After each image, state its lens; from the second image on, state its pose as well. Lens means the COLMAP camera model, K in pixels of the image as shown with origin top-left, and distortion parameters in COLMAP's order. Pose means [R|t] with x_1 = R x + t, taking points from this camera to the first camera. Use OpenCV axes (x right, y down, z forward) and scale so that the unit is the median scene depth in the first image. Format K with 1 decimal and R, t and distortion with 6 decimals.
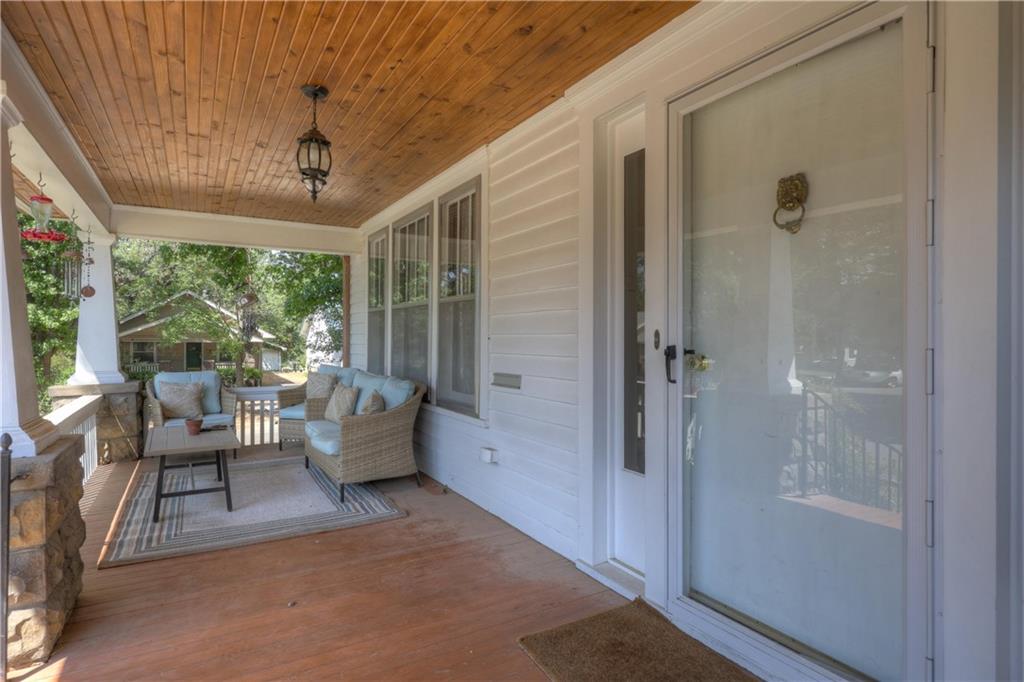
lens RADIAL K [[551.7, 0, 514.2], [0, 551.7, 345.4], [0, 0, 1]] dist [0.002151, 0.002605]
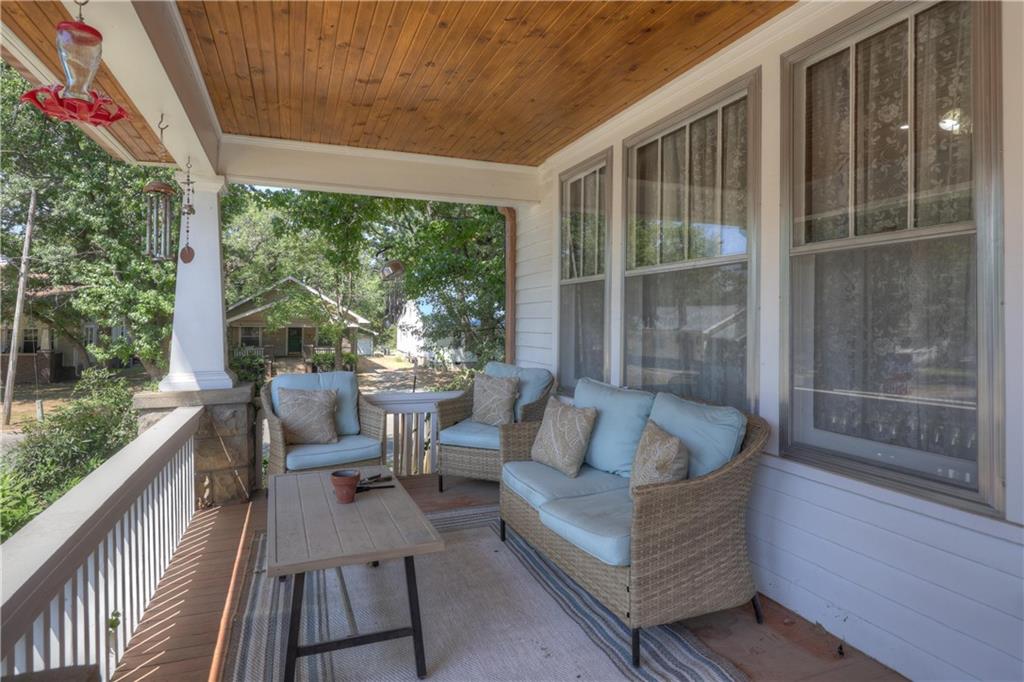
lens RADIAL K [[551.7, 0, 496.8], [0, 551.7, 316.3], [0, 0, 1]] dist [0.002151, 0.002605]
pose [[0.985659, -0.000715, -0.168751, -0.248932], [-0.003711, 0.999657, -0.025913, -0.005887], [0.168711, 0.026168, 0.985318, 0.353324]]
